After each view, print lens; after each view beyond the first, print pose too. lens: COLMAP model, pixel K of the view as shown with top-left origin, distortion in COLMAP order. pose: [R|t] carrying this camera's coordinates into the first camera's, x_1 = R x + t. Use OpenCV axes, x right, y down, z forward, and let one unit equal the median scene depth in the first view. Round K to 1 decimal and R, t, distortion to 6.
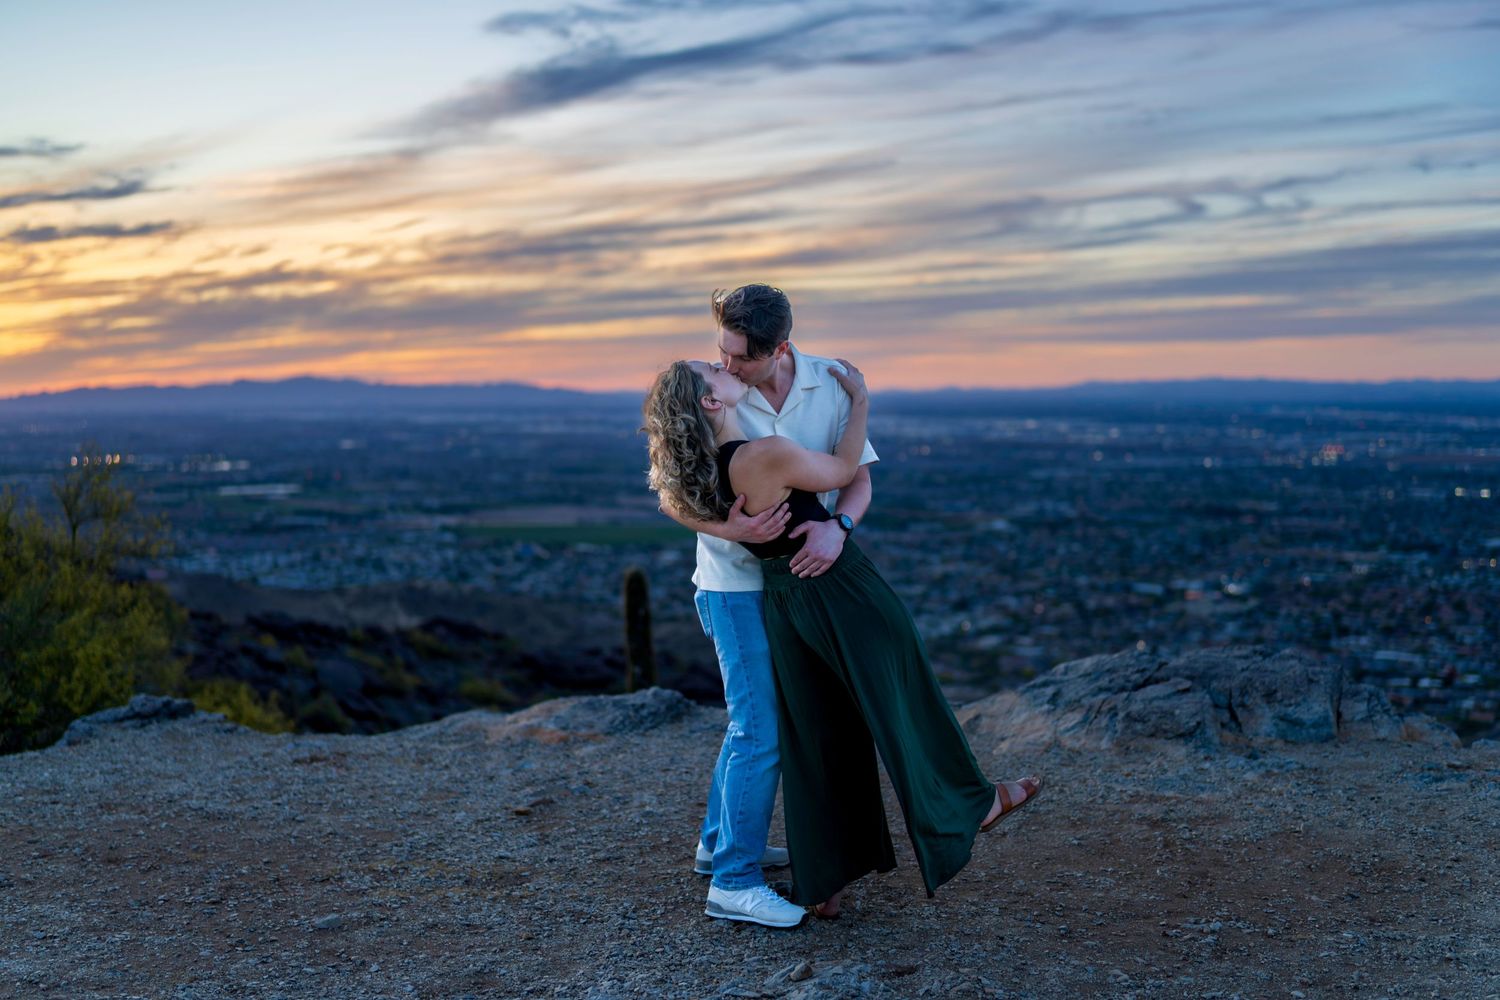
lens RADIAL K [[1597.3, 0, 750.0], [0, 1597.3, 500.0], [0, 0, 1]] dist [-0.107139, 0.007010]
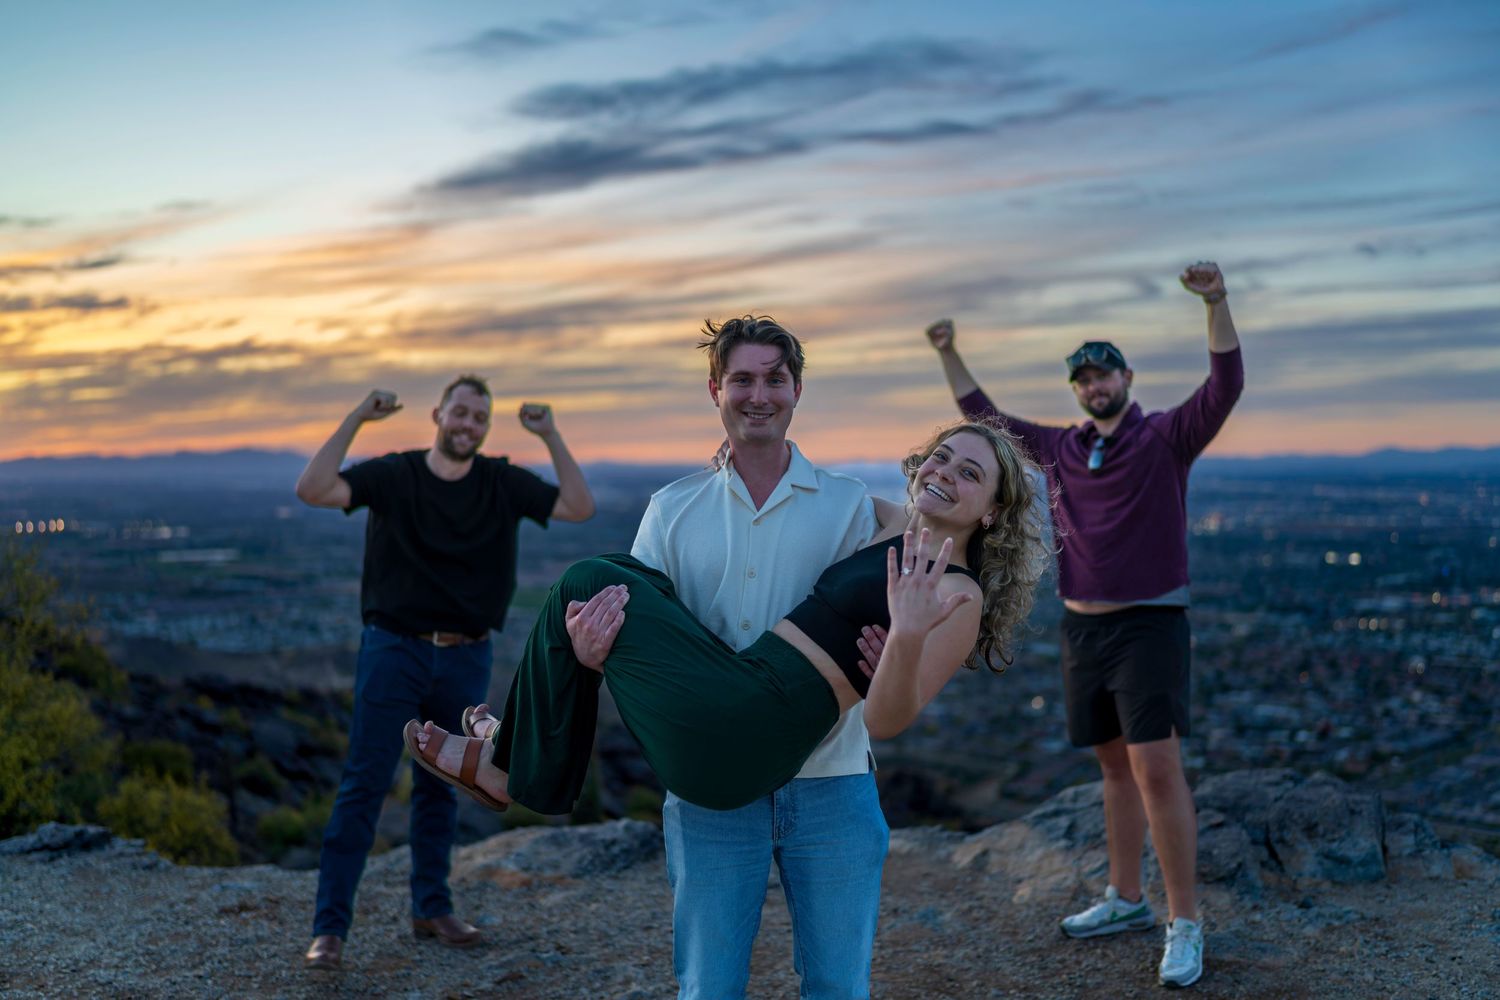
lens RADIAL K [[1505.1, 0, 750.0], [0, 1505.1, 500.0], [0, 0, 1]] dist [-0.098051, -0.017040]
pose [[0.998520, 0.002091, 0.054343, -0.037205], [0.000272, 0.999056, -0.043439, -0.026986], [-0.054382, 0.043389, 0.997577, 0.147735]]
